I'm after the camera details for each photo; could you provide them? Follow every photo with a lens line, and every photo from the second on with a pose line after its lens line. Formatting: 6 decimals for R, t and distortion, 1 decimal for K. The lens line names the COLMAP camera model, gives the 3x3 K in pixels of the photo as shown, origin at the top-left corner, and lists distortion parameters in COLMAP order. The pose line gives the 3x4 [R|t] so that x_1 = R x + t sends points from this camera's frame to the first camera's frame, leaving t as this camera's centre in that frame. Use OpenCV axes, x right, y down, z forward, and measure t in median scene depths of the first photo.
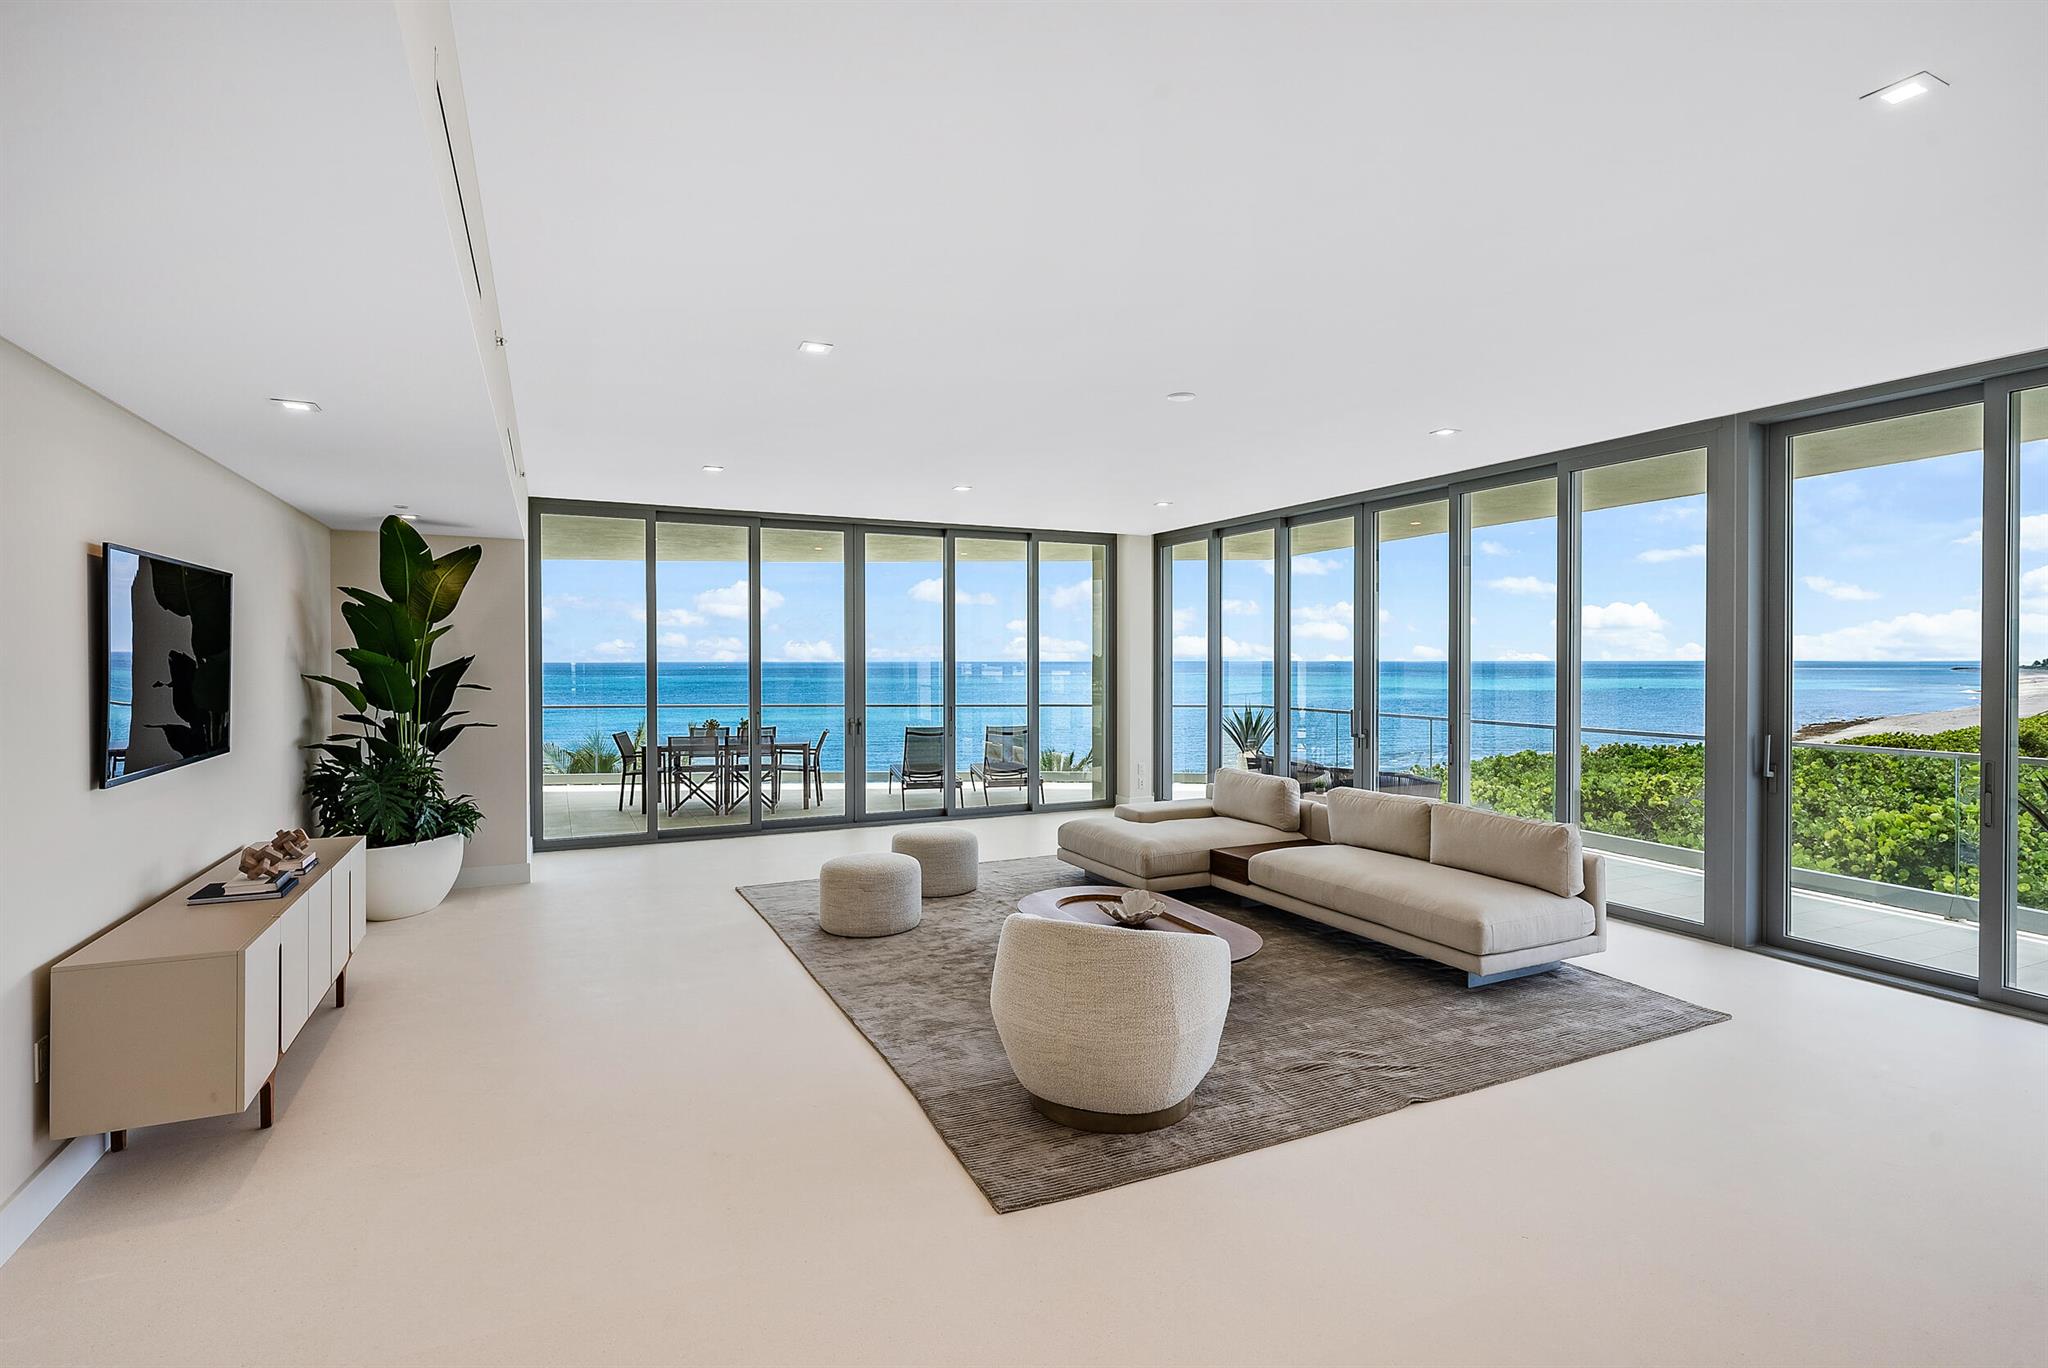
lens RADIAL K [[977.7, 0, 1024.0], [0, 977.7, 684.0], [0, 0, 1]] dist [0.002688, 0.000161]
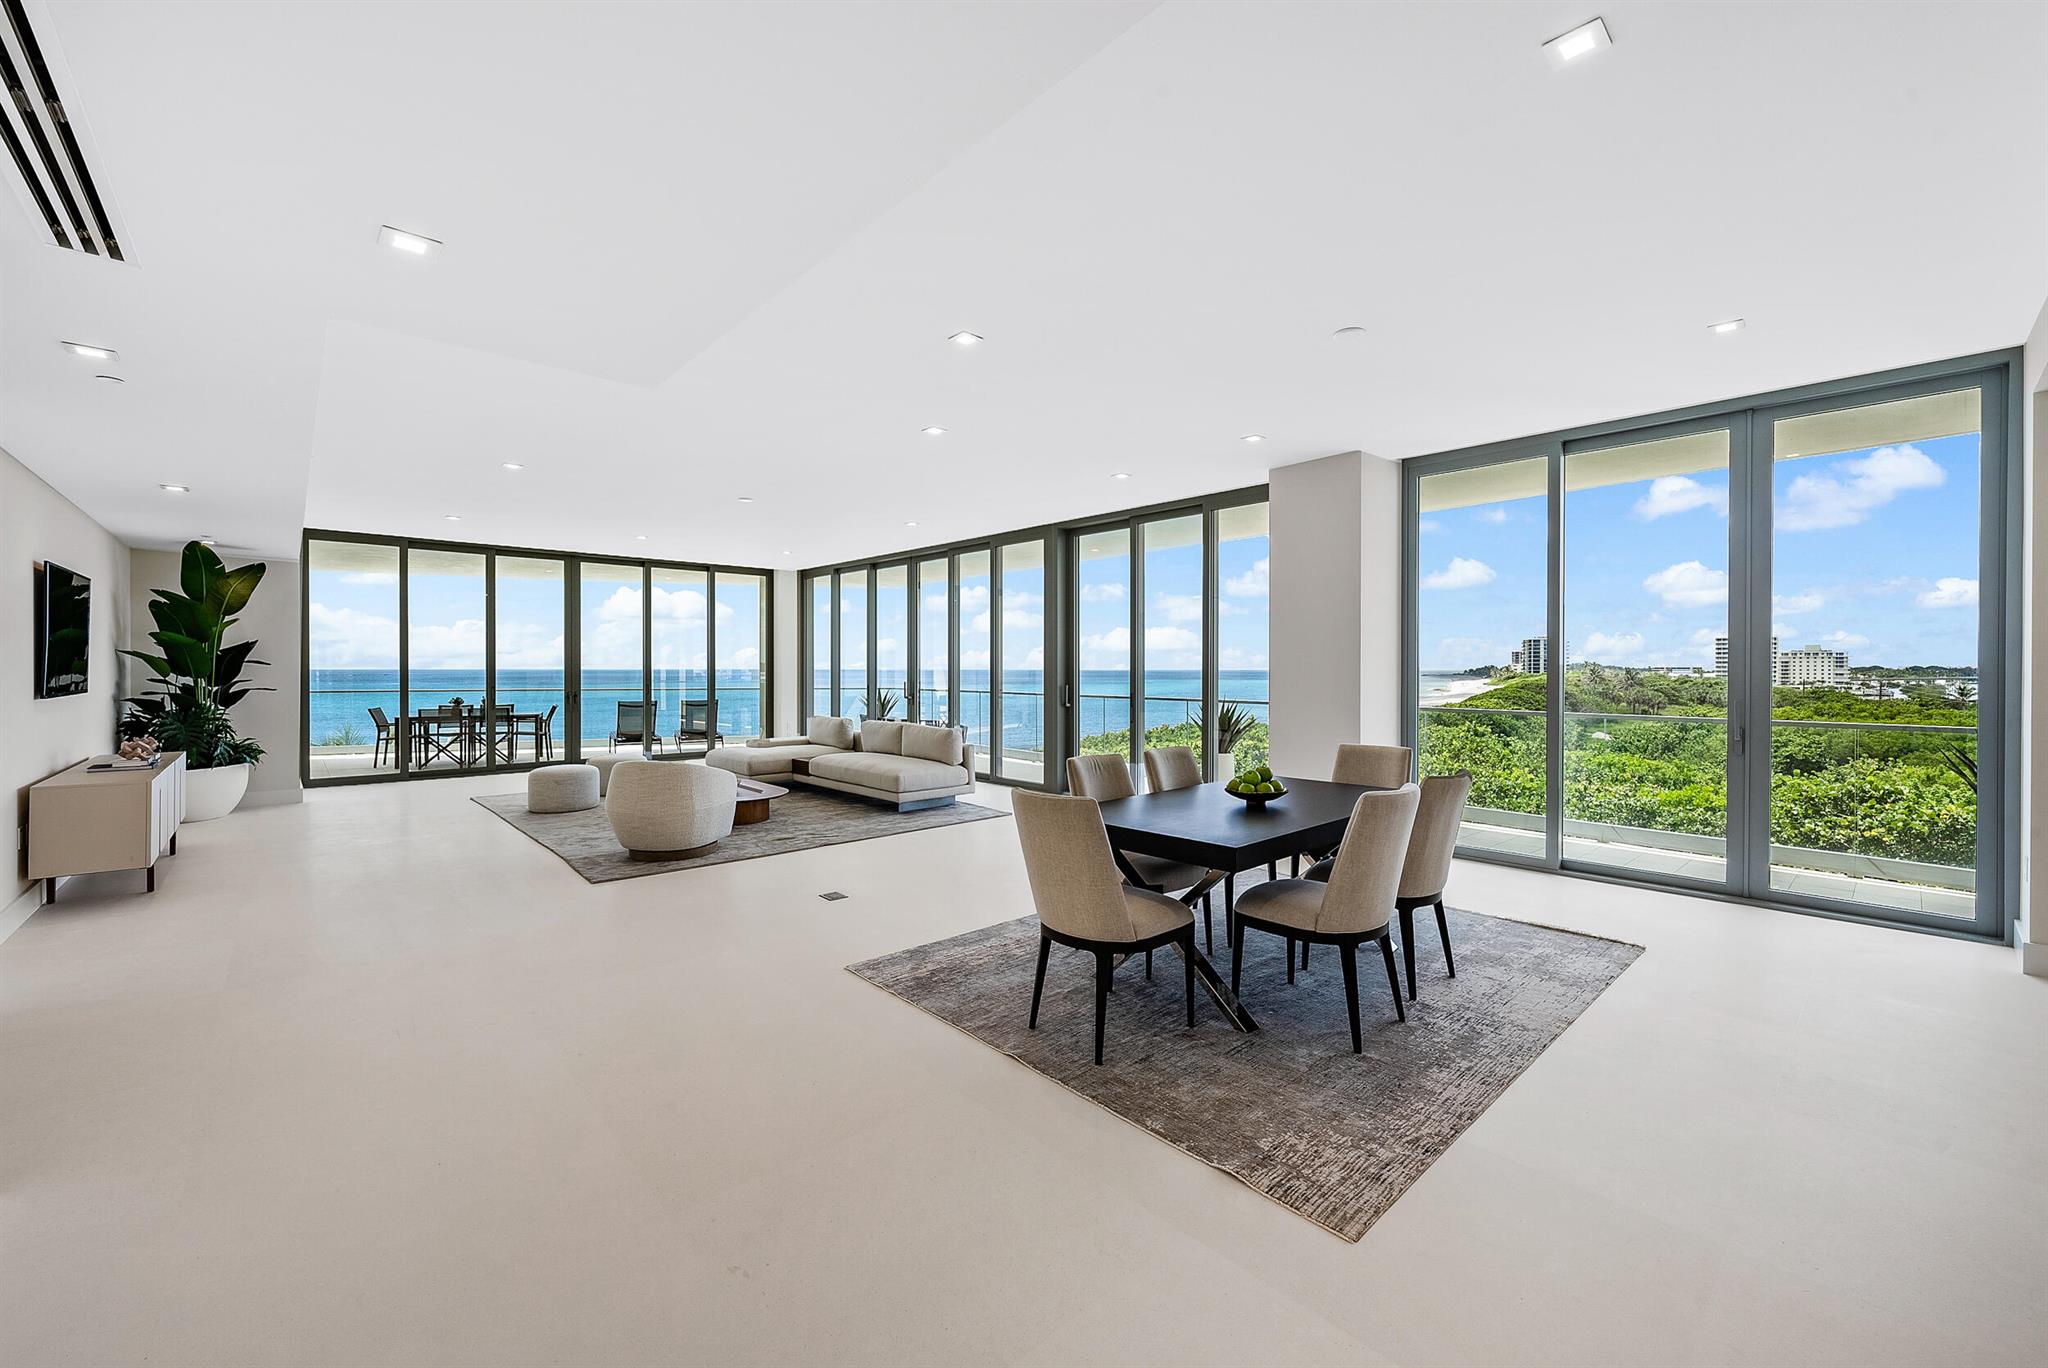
lens RADIAL K [[802.1, 0, 1026.1], [0, 802.1, 678.2], [0, 0, 1]] dist [-0.004406, -0.000192]
pose [[0.955745, -0.001805, 0.294191, 0.169970], [0.005662, 0.999909, -0.012260, 0.048588], [-0.294142, 0.013383, 0.955668, -0.453552]]
